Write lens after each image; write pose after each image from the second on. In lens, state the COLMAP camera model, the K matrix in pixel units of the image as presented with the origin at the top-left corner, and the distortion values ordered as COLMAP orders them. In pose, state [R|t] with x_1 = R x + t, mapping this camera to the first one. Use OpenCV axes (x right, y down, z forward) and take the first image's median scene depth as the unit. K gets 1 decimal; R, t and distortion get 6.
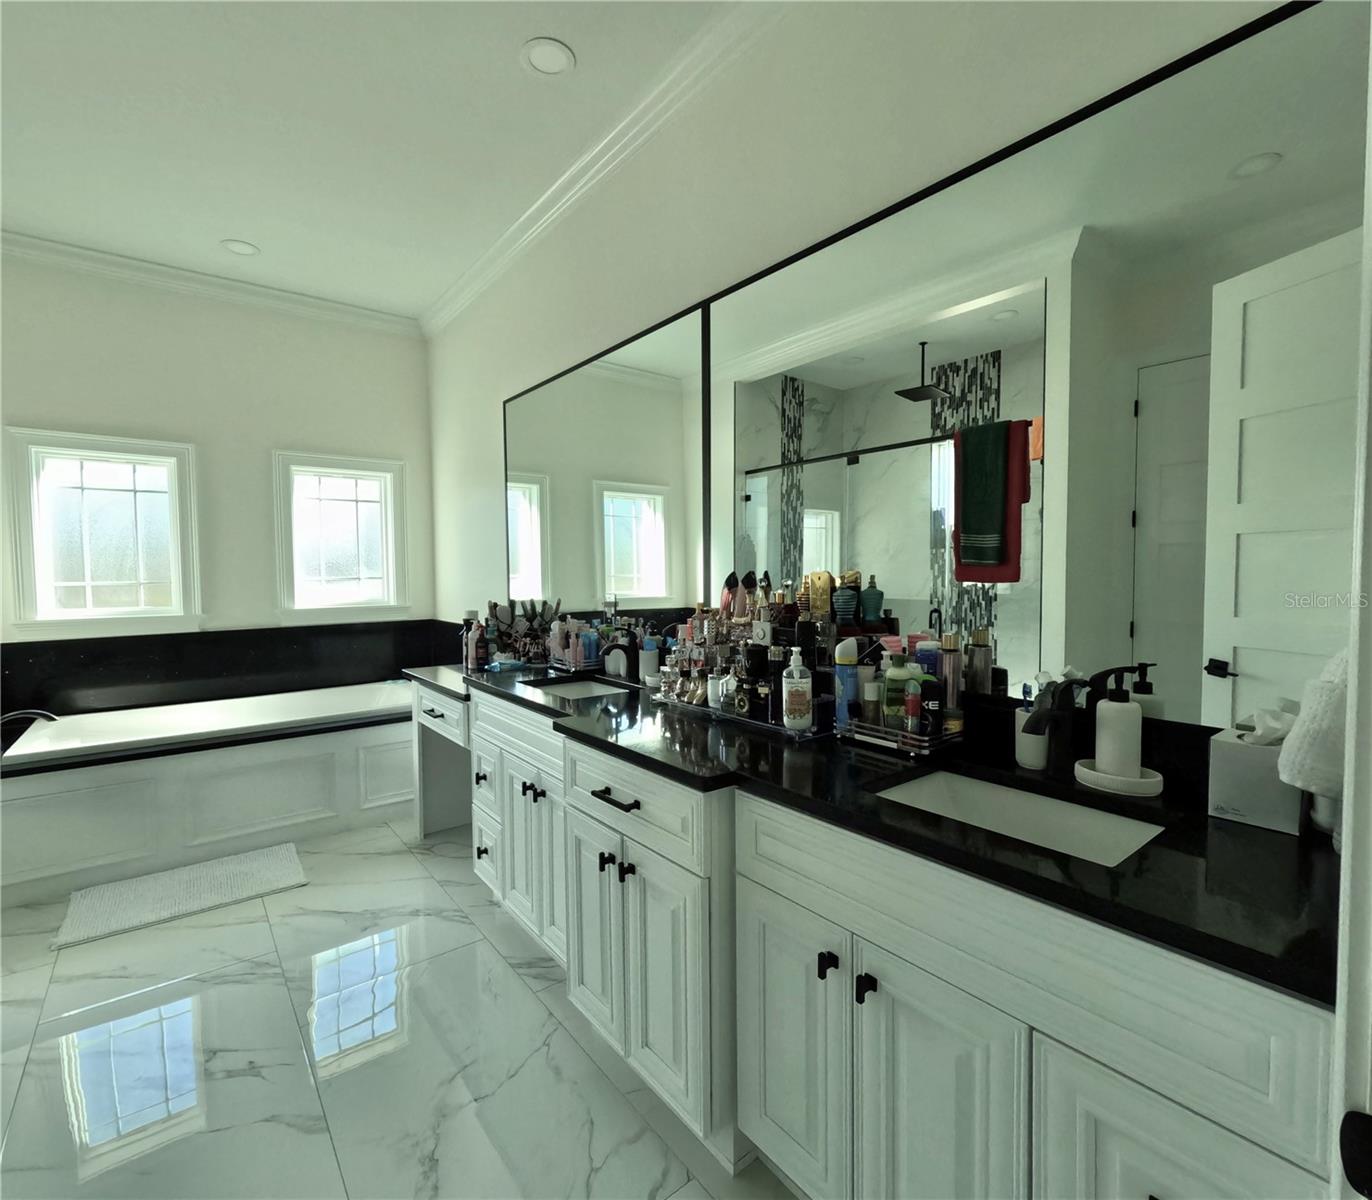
lens RADIAL K [[653.6, 0, 686.0], [0, 653.6, 600.0], [0, 0, 1]] dist [-0.001008, 0.001048]
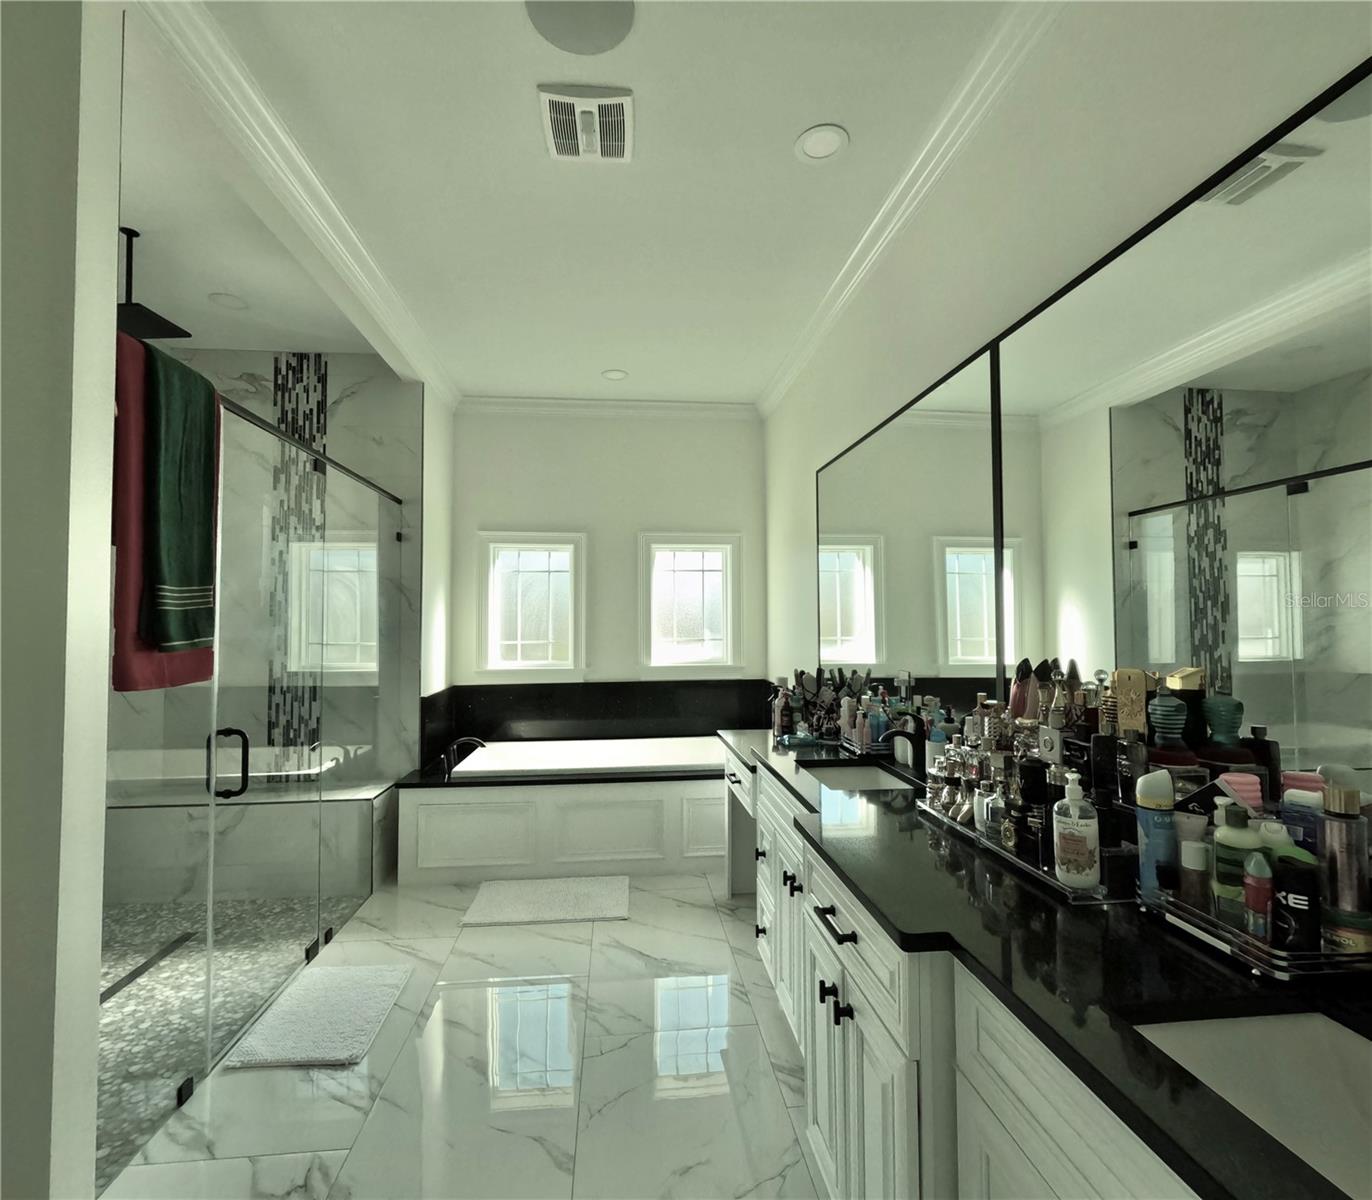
lens RADIAL K [[653.6, 0, 686.0], [0, 653.6, 600.0], [0, 0, 1]] dist [-0.001008, 0.001048]
pose [[0.847066, -0.014427, -0.531292, 0.101283], [-0.026990, 0.997174, -0.070111, -0.032660], [0.530802, 0.073728, 0.844283, 0.059388]]
